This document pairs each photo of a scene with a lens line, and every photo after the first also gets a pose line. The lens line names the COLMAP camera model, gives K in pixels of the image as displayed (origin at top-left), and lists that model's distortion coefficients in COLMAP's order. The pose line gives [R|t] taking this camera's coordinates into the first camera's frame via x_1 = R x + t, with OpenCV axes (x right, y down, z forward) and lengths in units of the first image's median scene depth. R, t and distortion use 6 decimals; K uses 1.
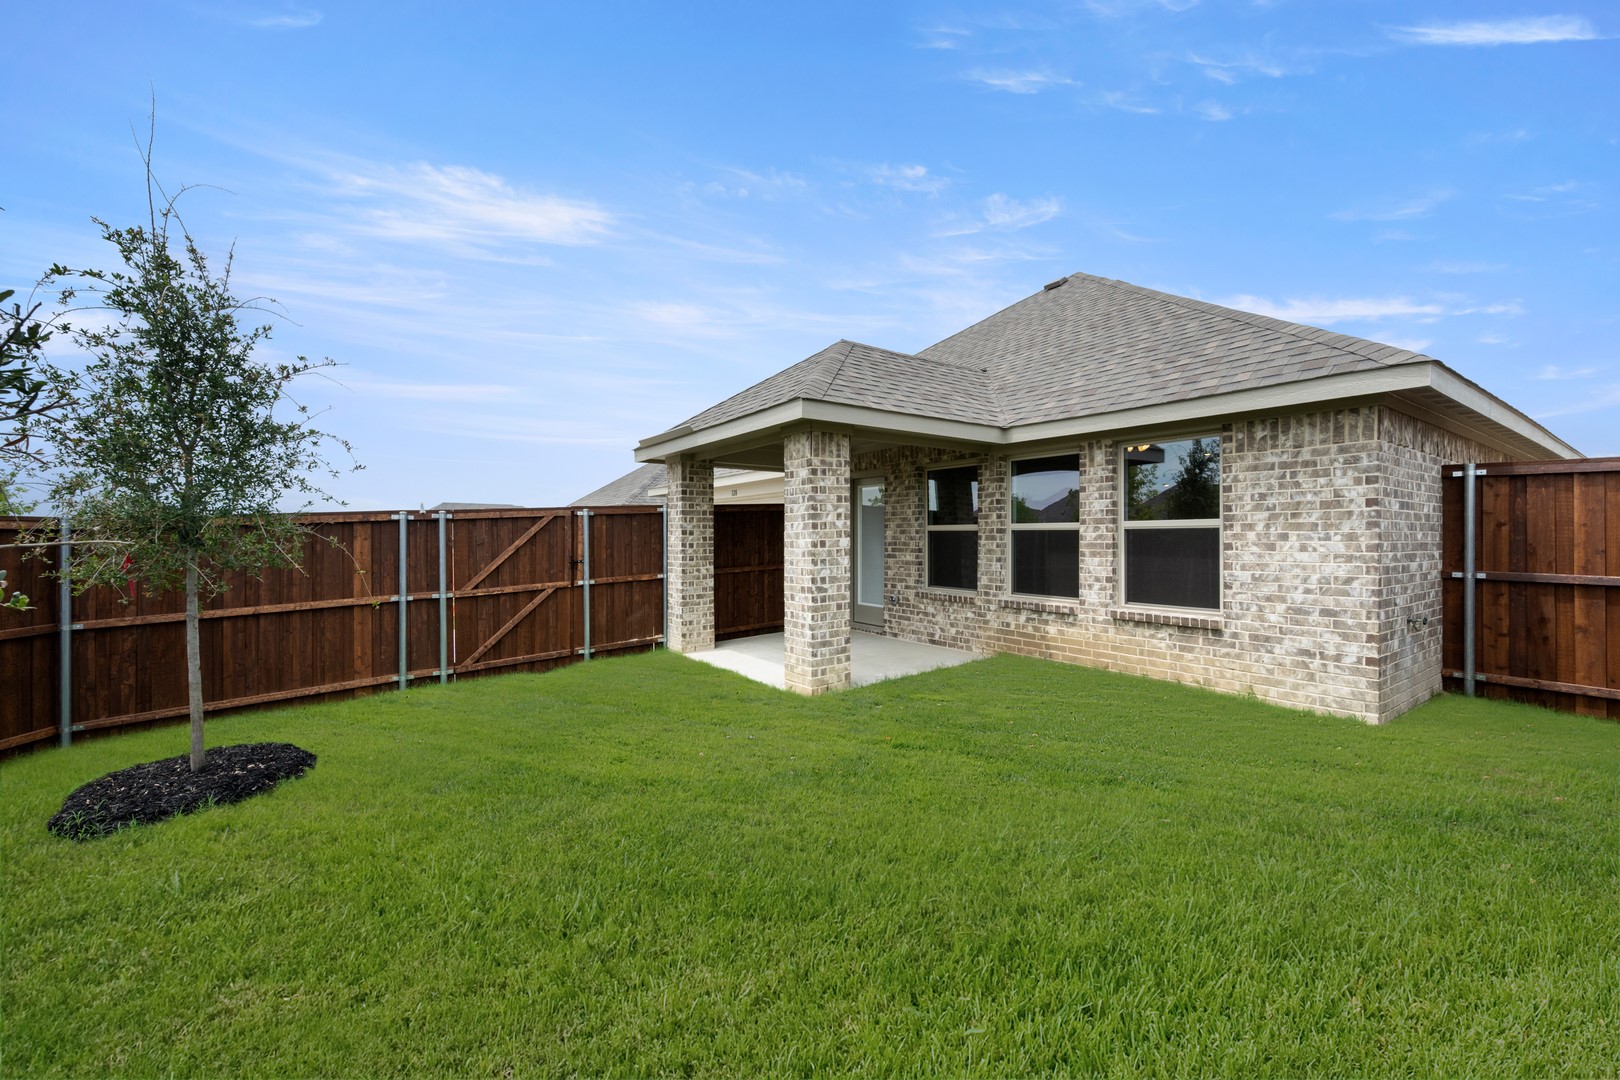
lens RADIAL K [[636.1, 0, 813.5], [0, 636.1, 537.1], [0, 0, 1]] dist [-0.000554, 0.000363]
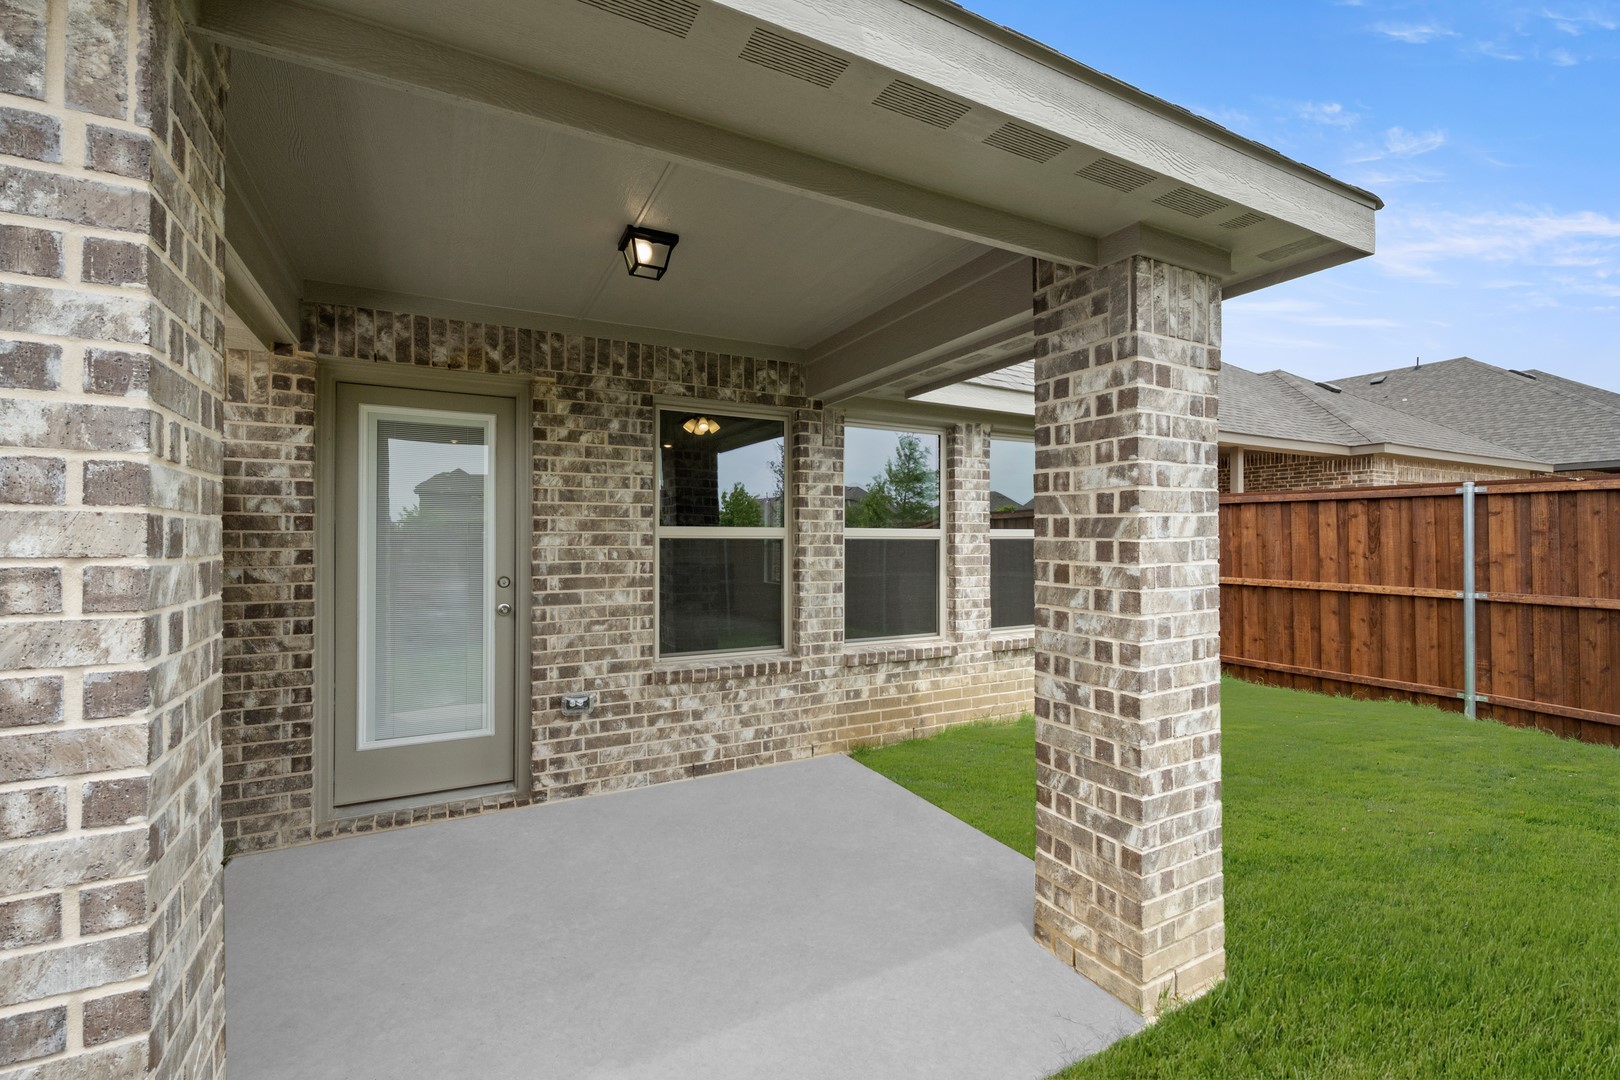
lens RADIAL K [[700.7, 0, 810.0], [0, 700.7, 540.0], [0, 0, 1]] dist [-0.000493, -0.000229]
pose [[0.126341, 0.005203, 0.991973, -0.358891], [0.003193, 0.999979, -0.005651, -0.005905], [-0.991982, 0.003882, 0.126322, 0.936226]]
